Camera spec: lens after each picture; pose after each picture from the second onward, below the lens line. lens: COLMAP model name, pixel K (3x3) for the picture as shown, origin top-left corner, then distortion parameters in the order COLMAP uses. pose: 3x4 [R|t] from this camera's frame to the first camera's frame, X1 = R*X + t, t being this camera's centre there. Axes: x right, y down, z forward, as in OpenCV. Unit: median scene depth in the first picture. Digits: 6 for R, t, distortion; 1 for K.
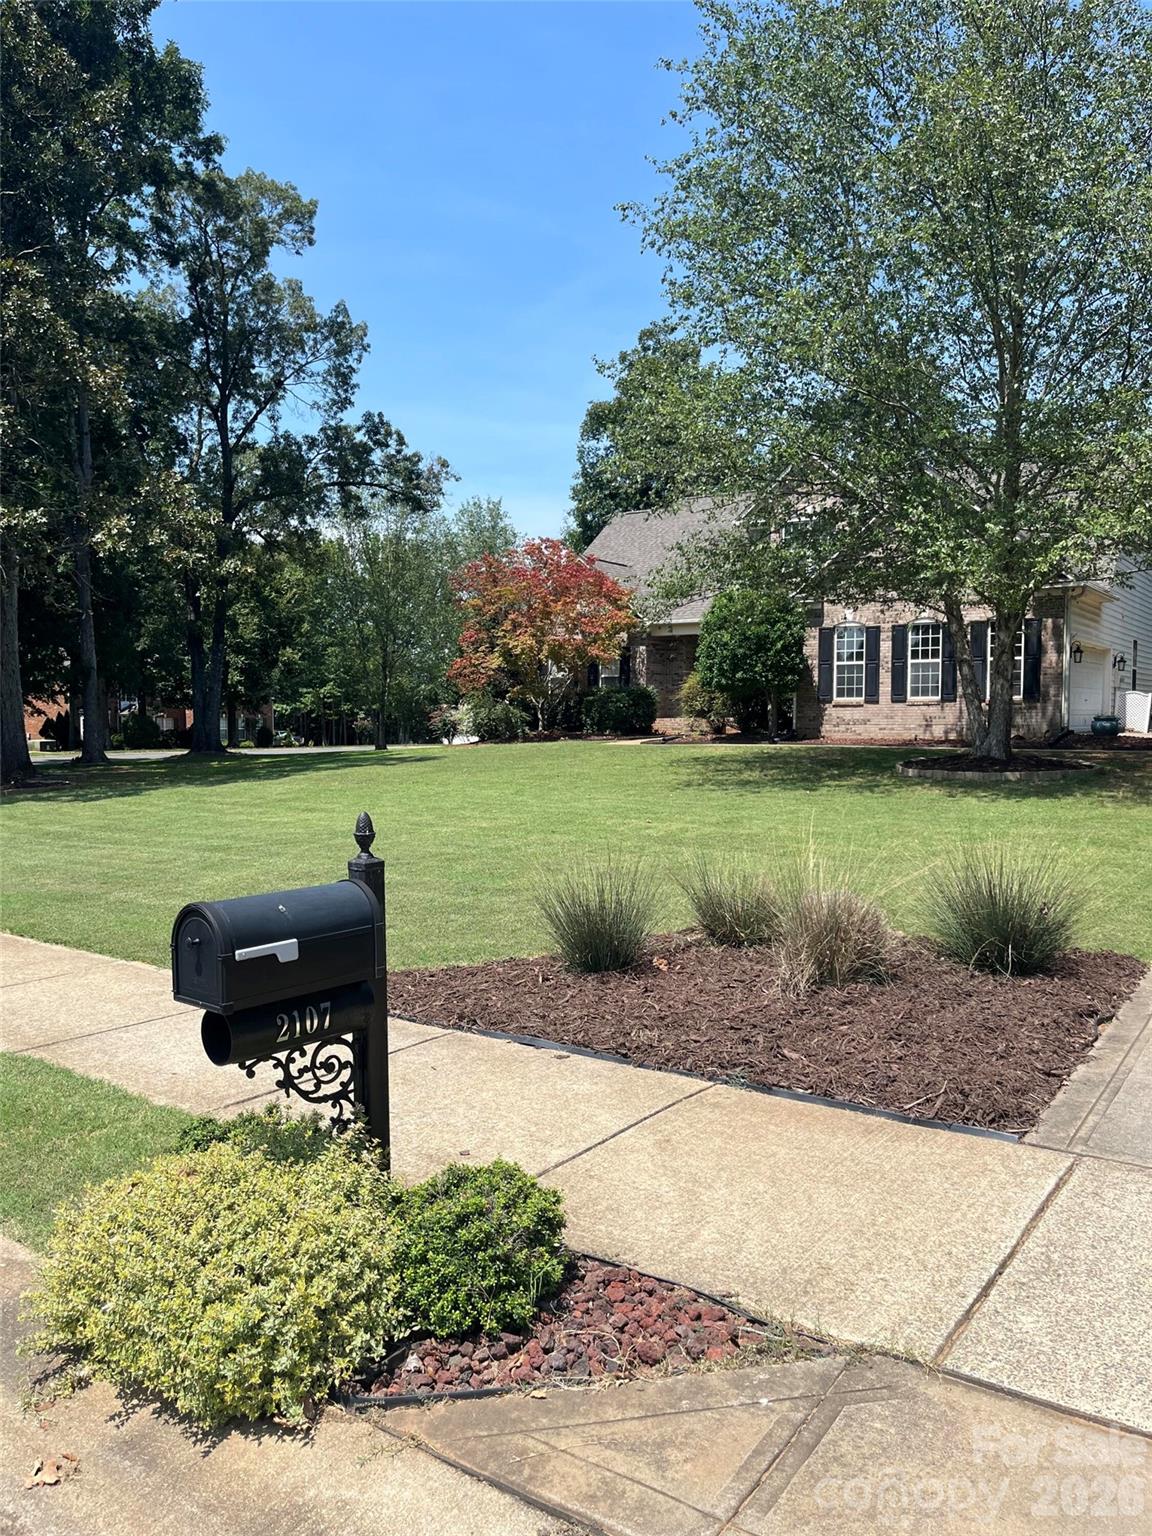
lens RADIAL K [[1163.5, 0, 576.0], [0, 1163.5, 768.0], [0, 0, 1]] dist [0.073939, -0.103268]
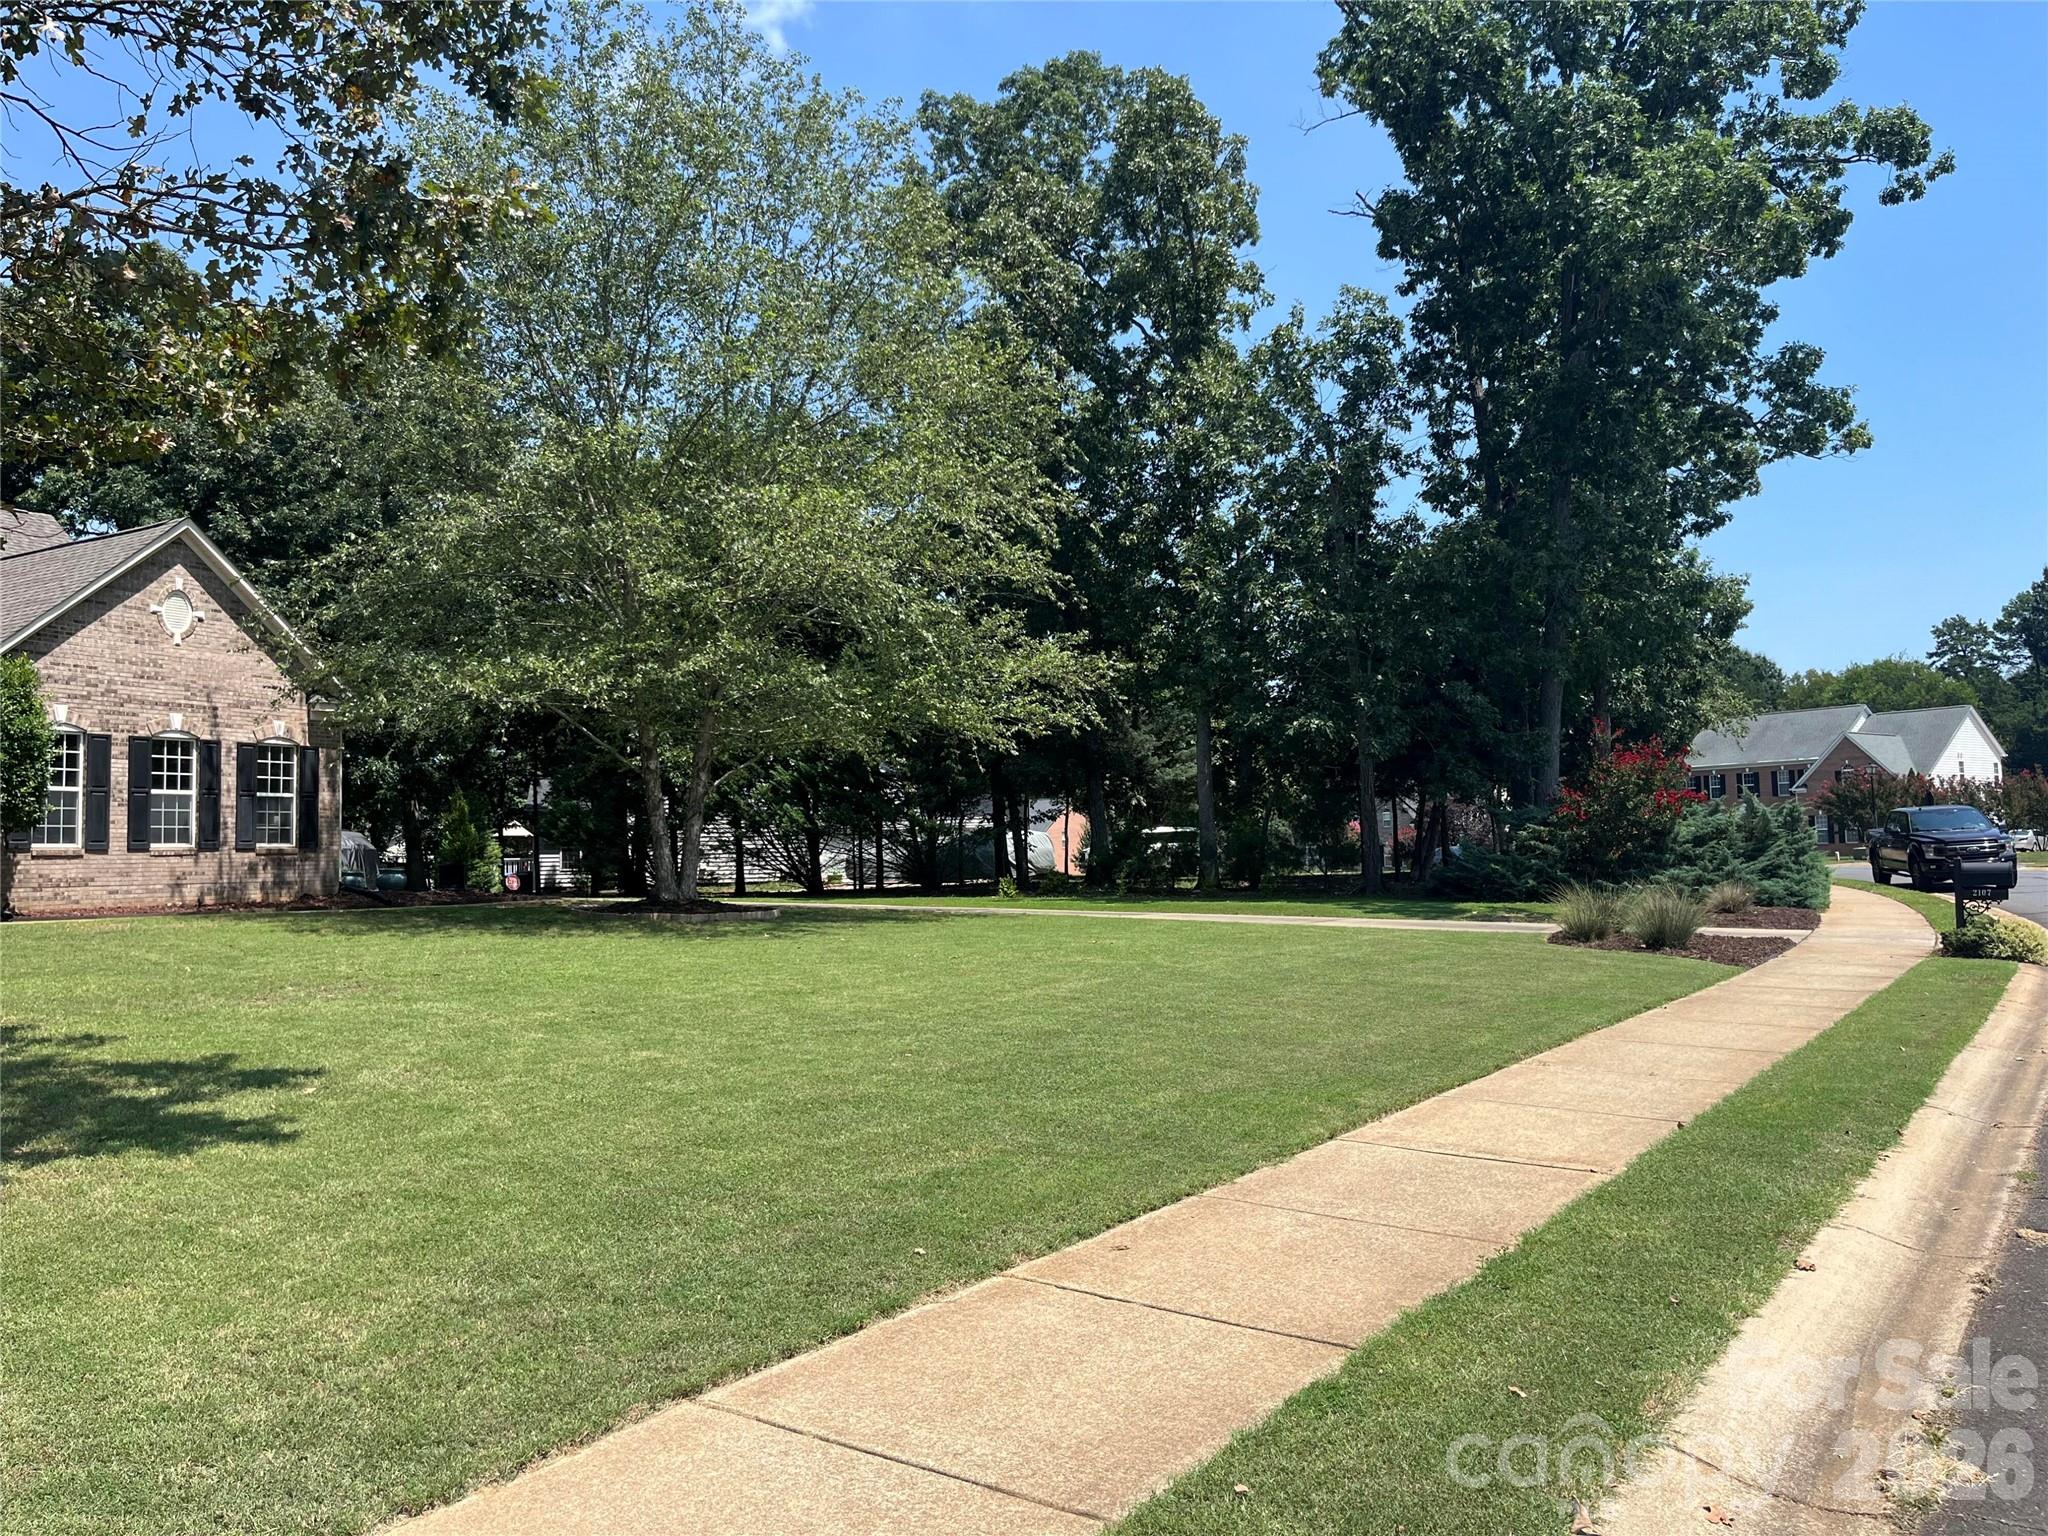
lens RADIAL K [[1551.3, 0, 1031.0], [0, 1551.3, 766.6], [0, 0, 1]] dist [0.073939, -0.103268]
pose [[-0.075313, 0.055532, 0.995612, -0.656971], [0.054459, 0.997187, -0.051500, -0.030337], [-0.995672, 0.050341, -0.078125, 0.555991]]
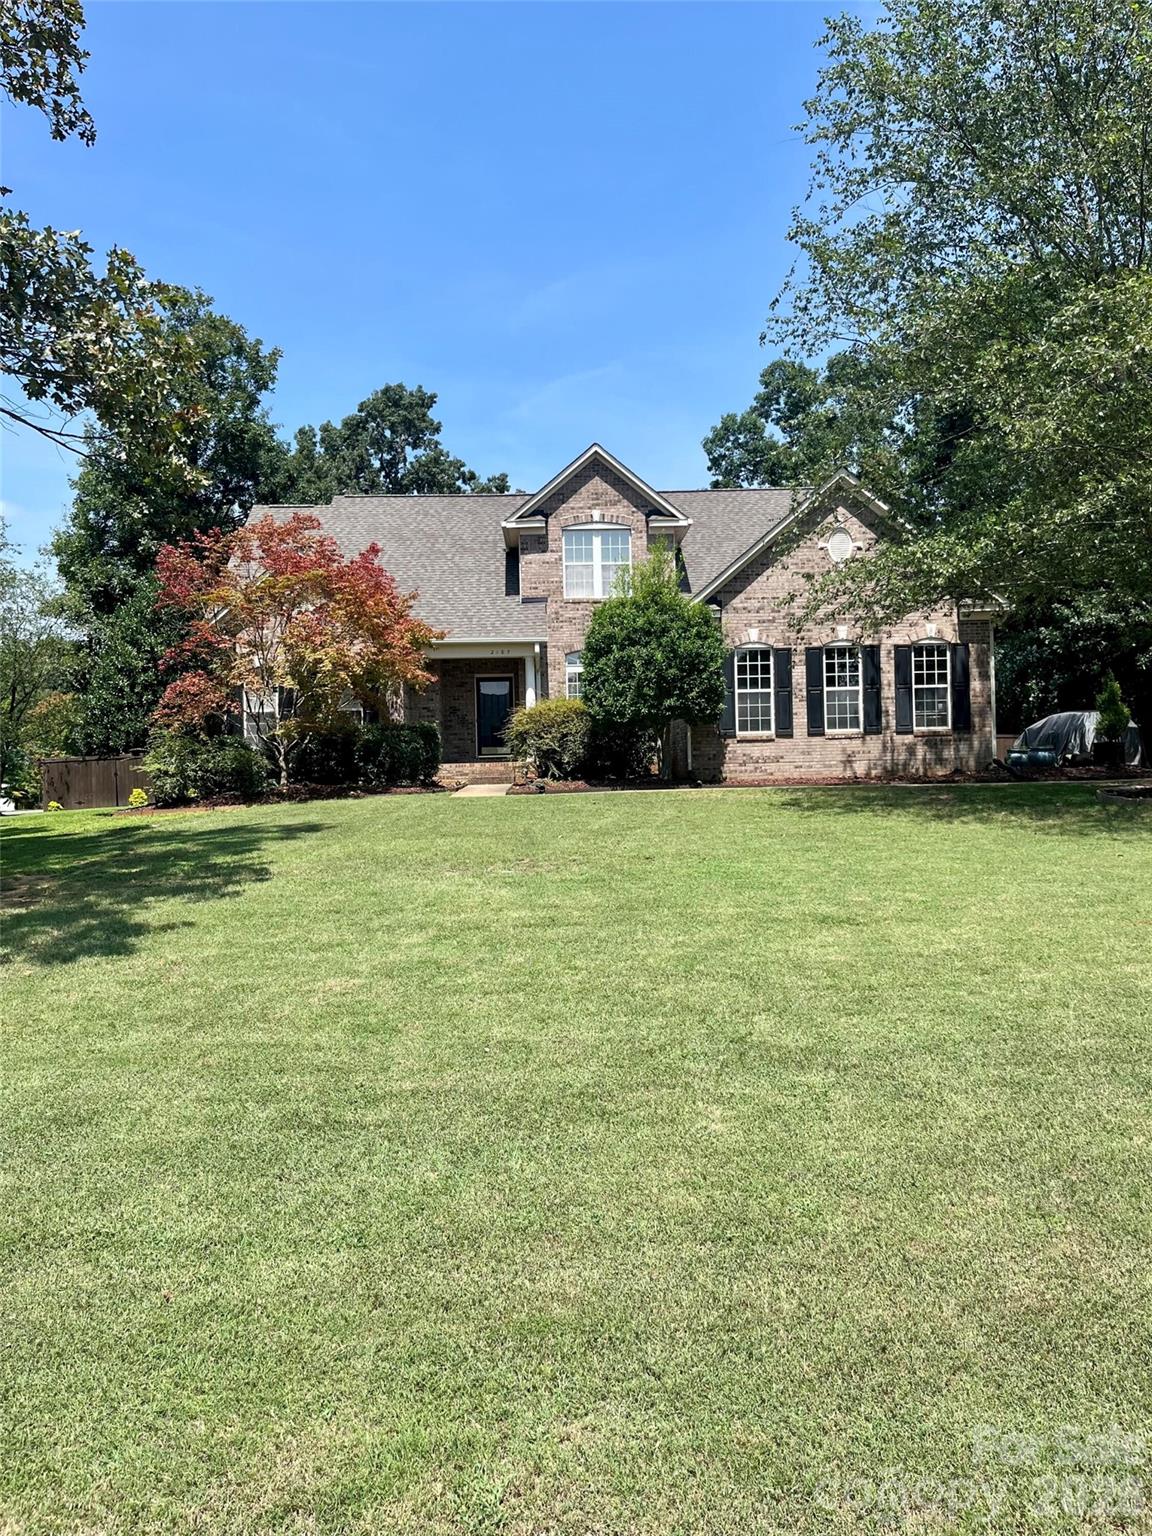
lens RADIAL K [[1163.5, 0, 576.0], [0, 1163.5, 768.0], [0, 0, 1]] dist [0.073939, -0.103268]
pose [[0.827984, -0.028883, 0.560007, -0.358255], [0.048413, 0.998626, -0.020075, -0.023242], [-0.558658, 0.043733, 0.828244, 0.378294]]
